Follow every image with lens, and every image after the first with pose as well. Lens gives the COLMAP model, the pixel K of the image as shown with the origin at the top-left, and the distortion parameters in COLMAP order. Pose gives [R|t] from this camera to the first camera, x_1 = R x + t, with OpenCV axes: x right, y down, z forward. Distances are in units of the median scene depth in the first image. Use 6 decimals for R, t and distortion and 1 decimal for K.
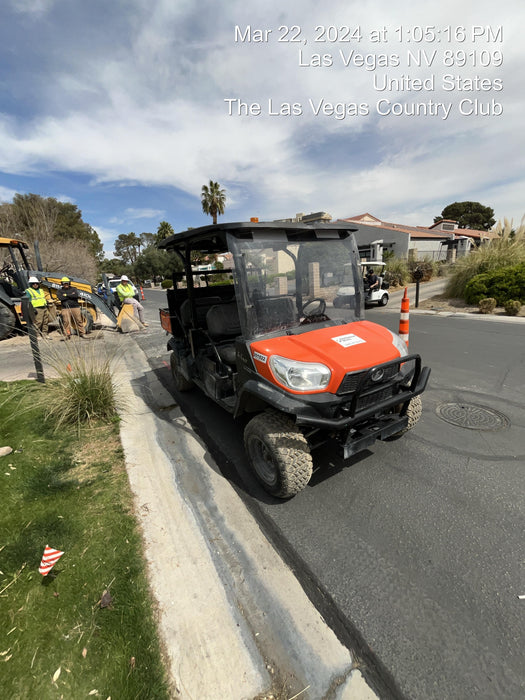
lens RADIAL K [[282.8, 0, 263.1], [0, 282.8, 346.2], [0, 0, 1]] dist [-0.001275, -0.000307]
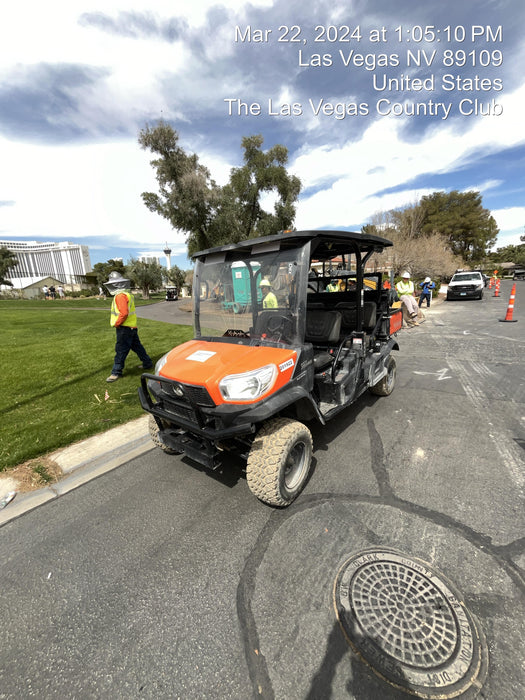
lens RADIAL K [[282.8, 0, 263.1], [0, 282.8, 346.2], [0, 0, 1]] dist [-0.001275, -0.000307]
pose [[0.359327, 0.226539, -0.905298, 1.081937], [-0.197126, 0.966624, 0.163643, -0.222140], [0.912155, 0.119656, 0.391990, 0.635150]]
